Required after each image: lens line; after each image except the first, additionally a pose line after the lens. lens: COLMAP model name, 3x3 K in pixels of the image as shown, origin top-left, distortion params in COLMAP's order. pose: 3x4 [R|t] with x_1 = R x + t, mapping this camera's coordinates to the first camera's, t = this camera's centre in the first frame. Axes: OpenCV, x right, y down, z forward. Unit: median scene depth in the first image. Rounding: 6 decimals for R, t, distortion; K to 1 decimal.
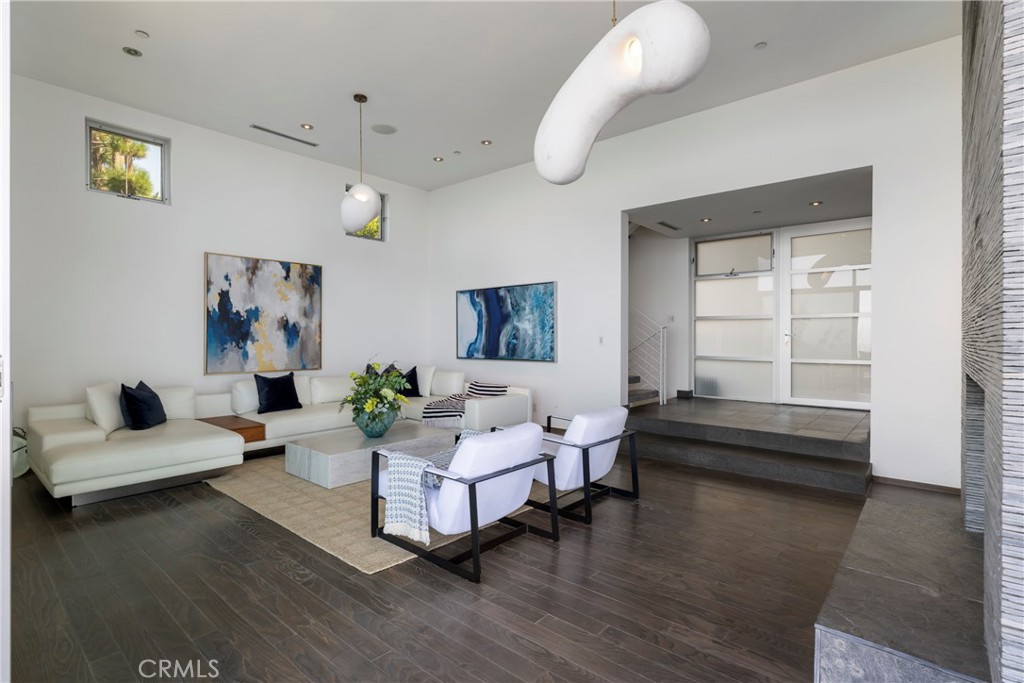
lens RADIAL K [[502.1, 0, 513.4], [0, 502.1, 338.6], [0, 0, 1]] dist [-0.001579, -0.000190]
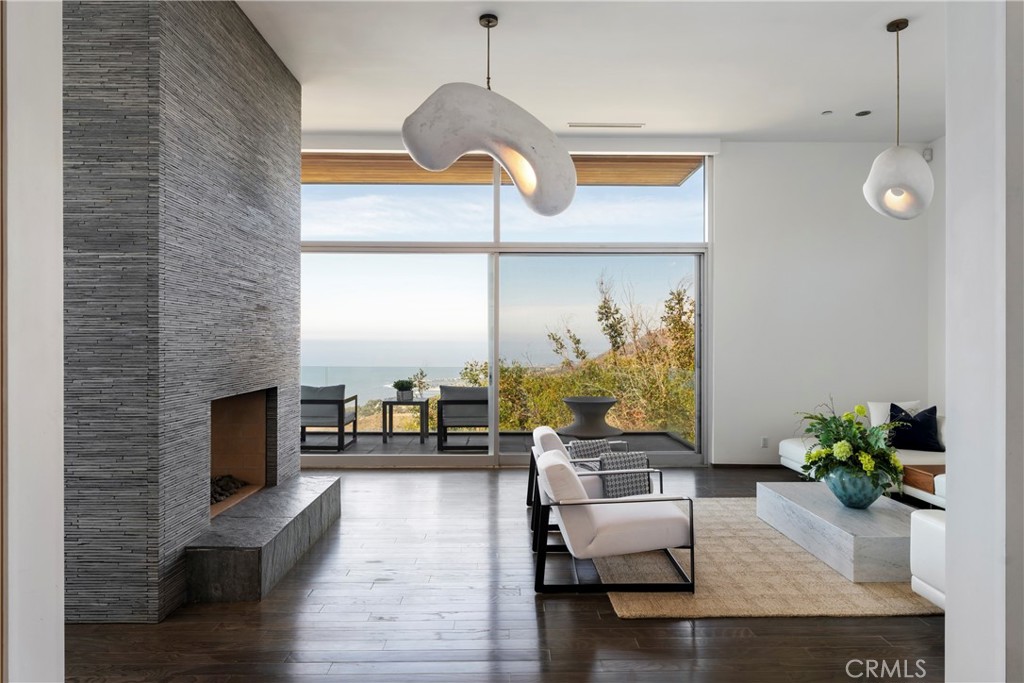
lens RADIAL K [[627.2, 0, 512.0], [0, 627.2, 341.5], [0, 0, 1]] dist [0.002206, 0.000292]
pose [[-0.743371, 0.000441, -0.668879, 0.546016], [-0.003288, 0.999985, 0.004314, -0.036307], [0.668871, 0.005406, -0.743359, 1.053282]]
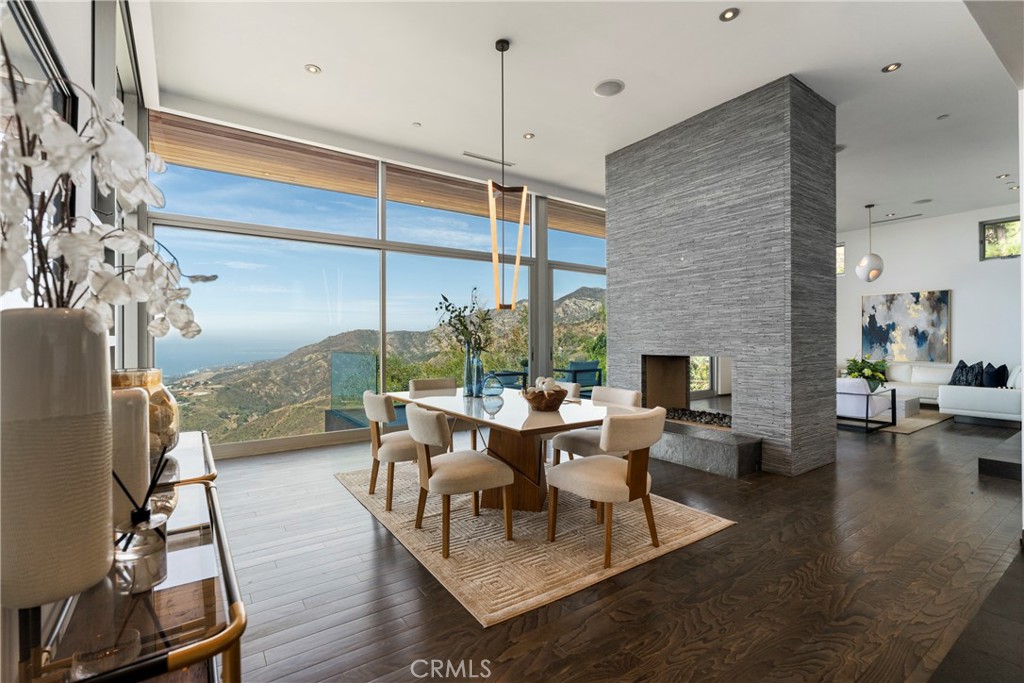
lens RADIAL K [[462.1, 0, 511.0], [0, 462.1, 340.1], [0, 0, 1]] dist [-0.003018, 0.000463]
pose [[-0.241441, -0.001759, -0.970414, 1.294242], [0.000273, 0.999998, -0.001881, -0.001380], [0.970416, -0.000719, -0.241440, 0.131906]]
